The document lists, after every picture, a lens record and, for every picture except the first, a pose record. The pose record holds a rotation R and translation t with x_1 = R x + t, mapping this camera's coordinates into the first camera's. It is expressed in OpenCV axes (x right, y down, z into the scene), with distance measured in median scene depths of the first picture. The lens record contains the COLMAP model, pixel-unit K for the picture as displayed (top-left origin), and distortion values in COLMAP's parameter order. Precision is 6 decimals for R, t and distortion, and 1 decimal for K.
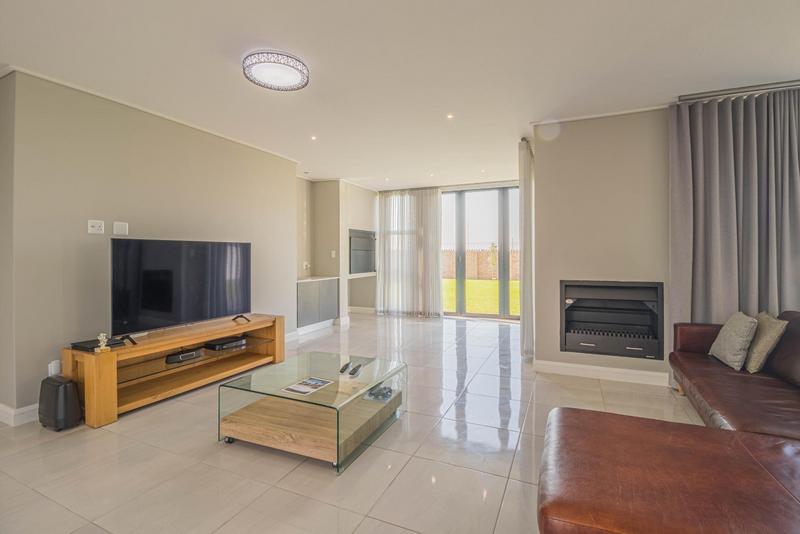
lens RADIAL K [[375.4, 0, 400.4], [0, 375.4, 253.1], [0, 0, 1]] dist [0.000990, -0.014281]
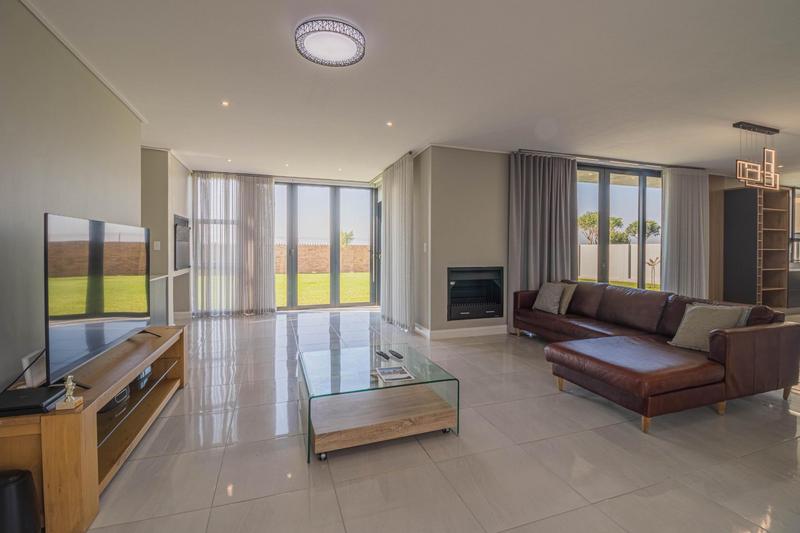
lens RADIAL K [[368.3, 0, 416.6], [0, 368.3, 253.4], [0, 0, 1]] dist [-0.001001, -0.013744]
pose [[0.718589, -0.002283, 0.695431, -0.291030], [-0.009498, 0.999869, 0.013097, 0.003351], [-0.695370, -0.016017, 0.718473, 0.076435]]
